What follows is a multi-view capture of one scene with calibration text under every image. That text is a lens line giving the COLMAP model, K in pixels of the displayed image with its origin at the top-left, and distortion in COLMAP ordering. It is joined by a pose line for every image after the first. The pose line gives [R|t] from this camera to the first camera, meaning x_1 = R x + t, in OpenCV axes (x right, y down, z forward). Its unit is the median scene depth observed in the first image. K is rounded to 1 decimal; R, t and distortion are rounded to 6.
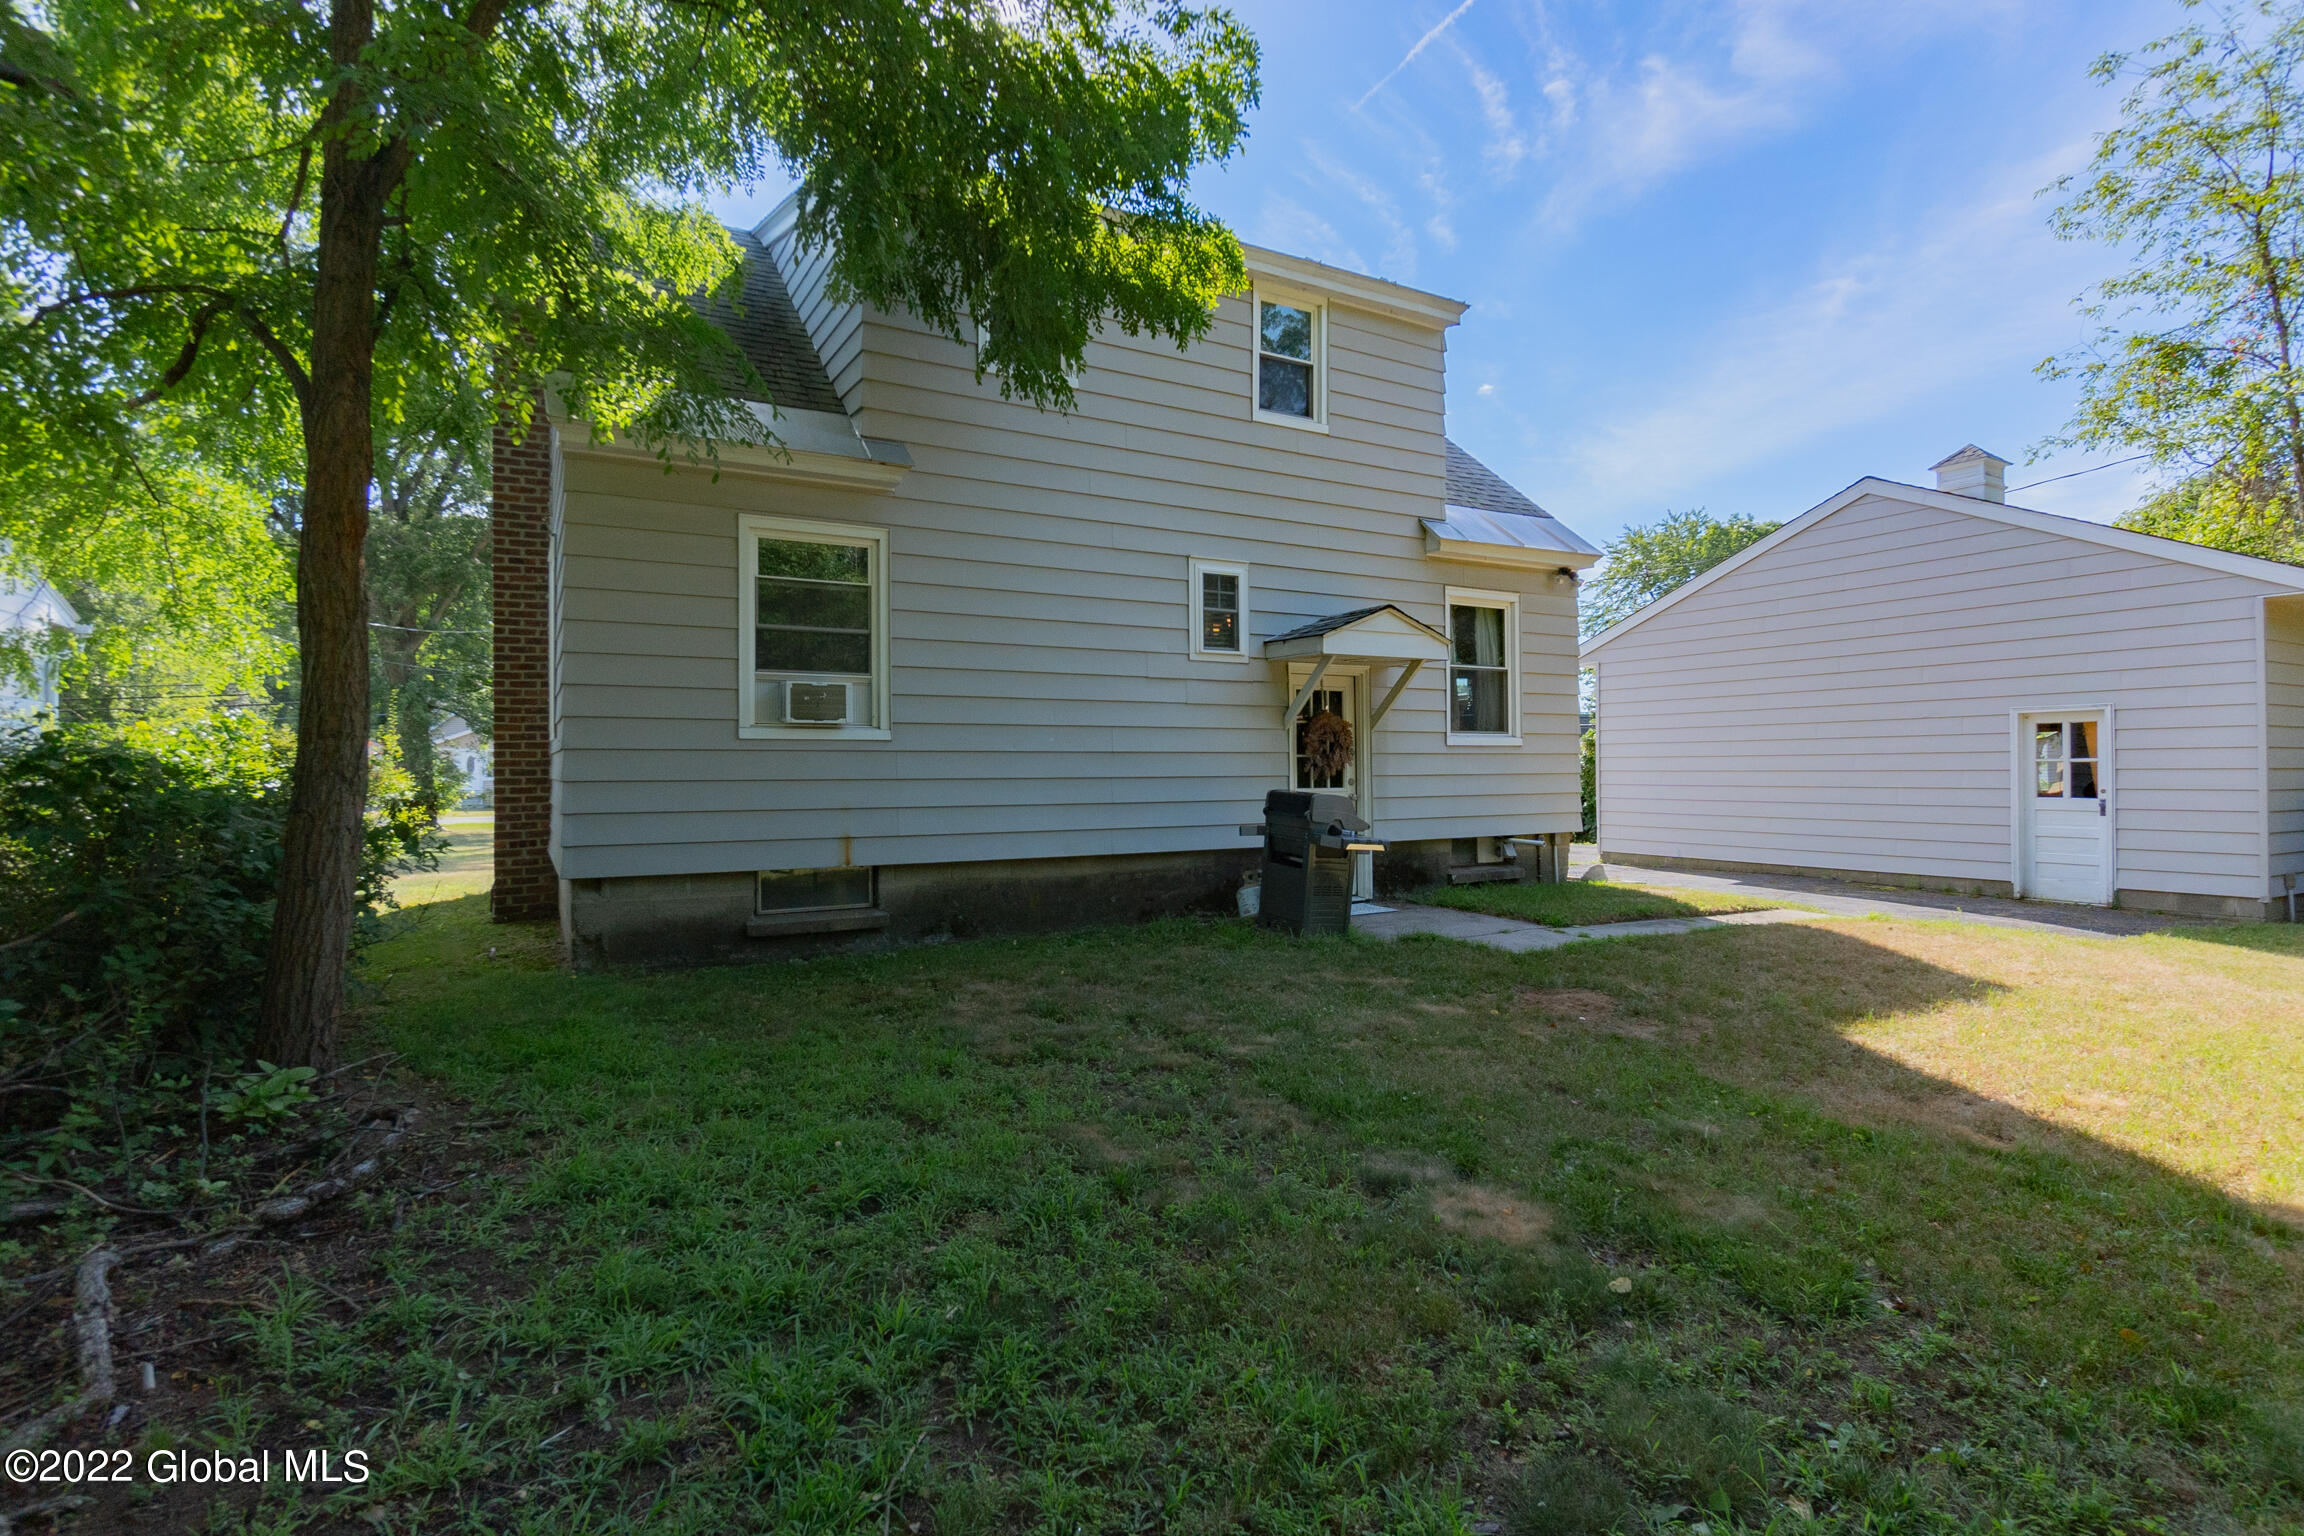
lens RADIAL K [[1035.6, 0, 1147.1], [0, 1035.6, 757.4], [0, 0, 1]] dist [0.011212, -0.000015]
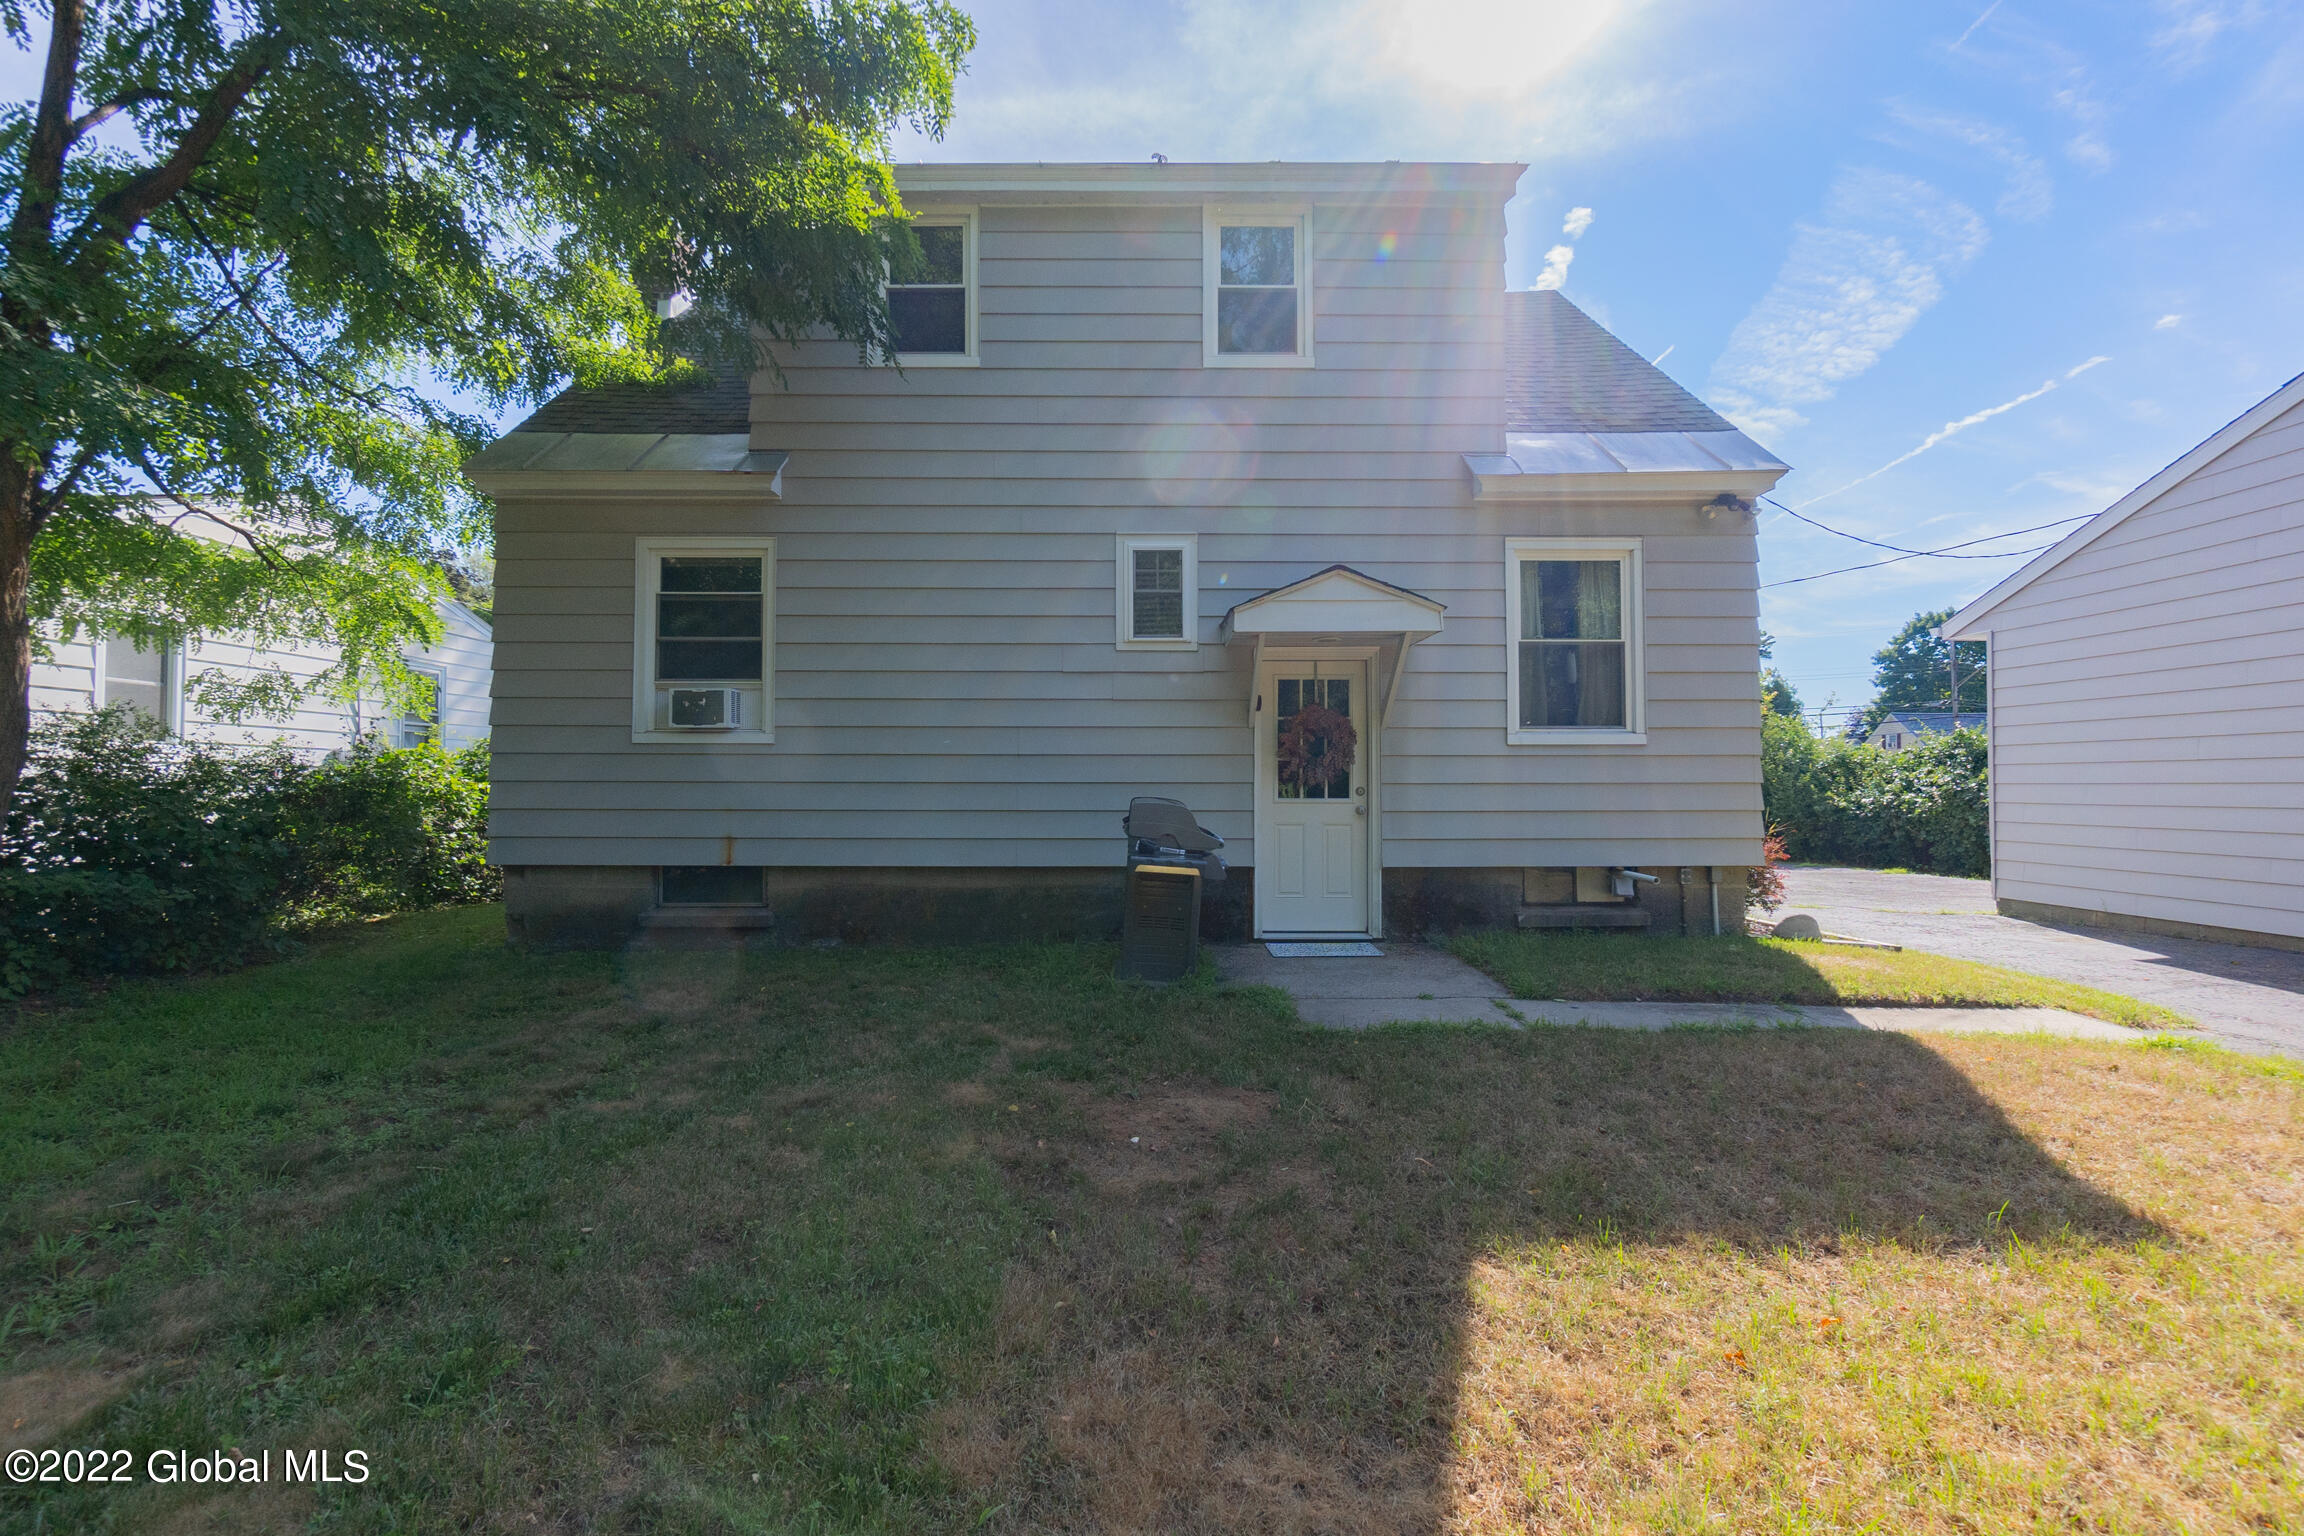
lens RADIAL K [[1007.9, 0, 1151.5], [0, 1007.9, 753.3], [0, 0, 1]] dist [-0.000161, -0.000729]
pose [[0.884568, -0.003952, -0.466394, 0.484323], [-0.000388, 0.999958, -0.009210, 0.001604], [0.466410, 0.008328, 0.884529, 0.264439]]
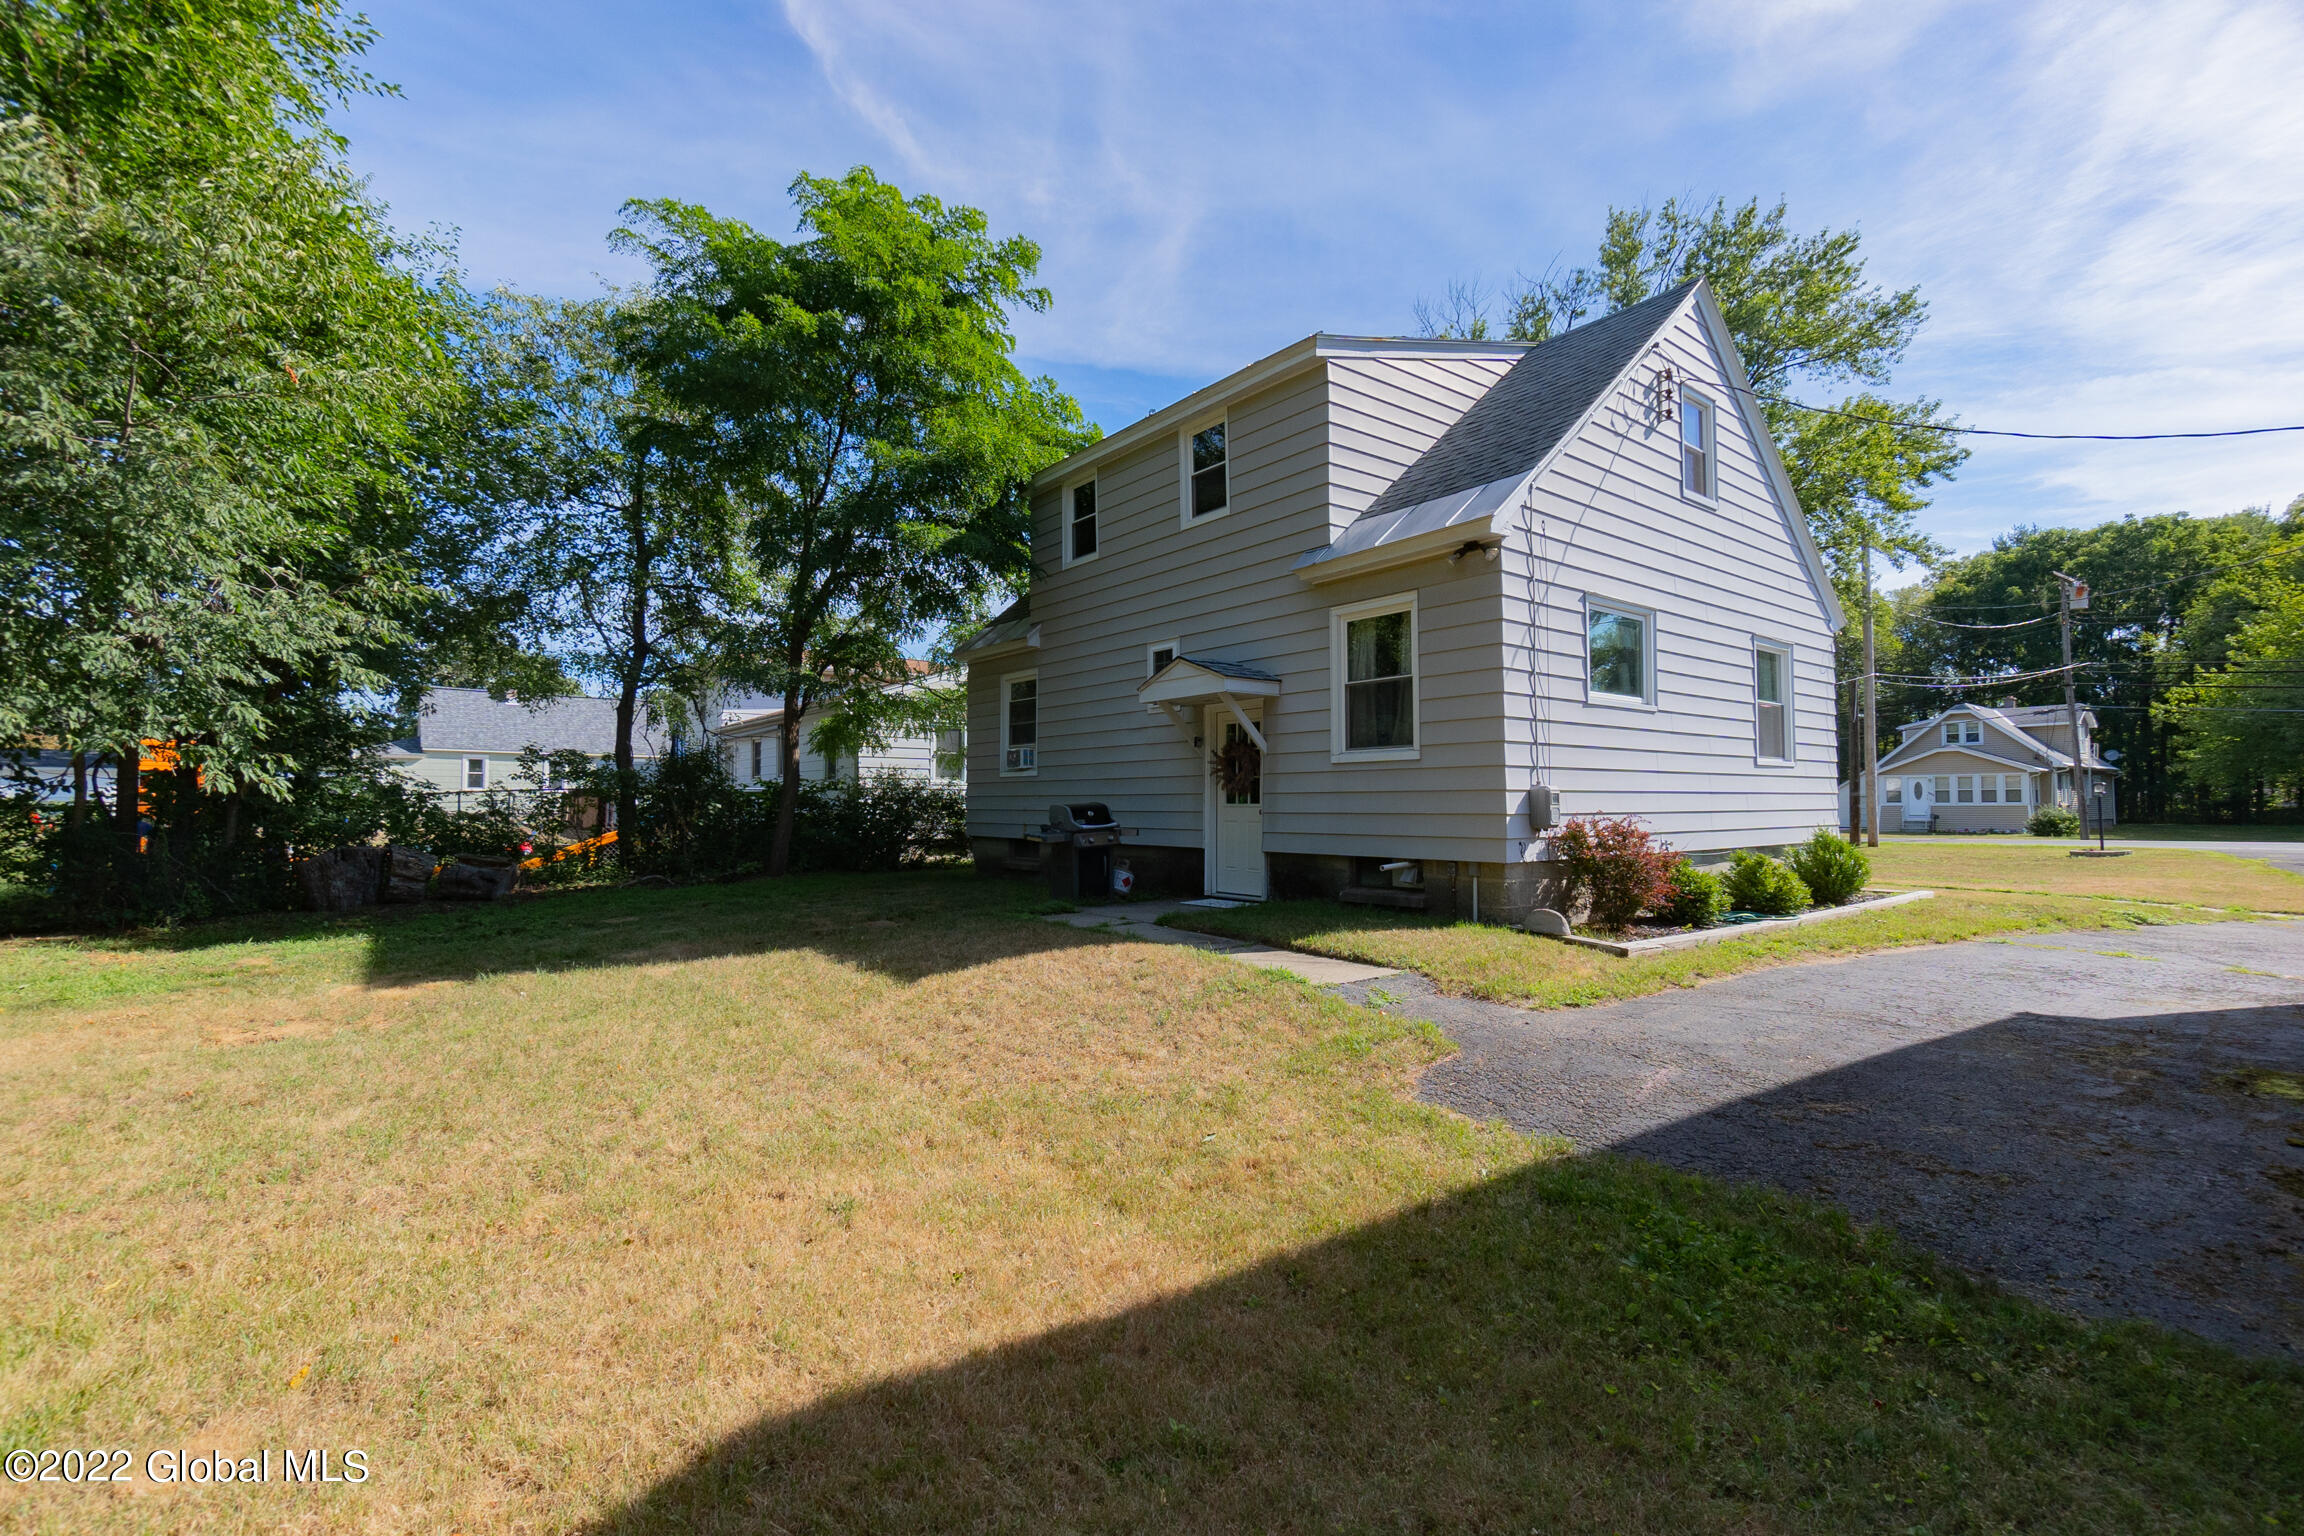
lens RADIAL K [[1007.9, 0, 1151.5], [0, 1007.9, 753.3], [0, 0, 1]] dist [-0.000161, -0.000729]
pose [[0.171828, -0.038916, -0.984358, 1.480171], [0.019313, 0.999160, -0.036130, 0.011979], [0.984938, -0.012803, 0.172435, 0.789043]]
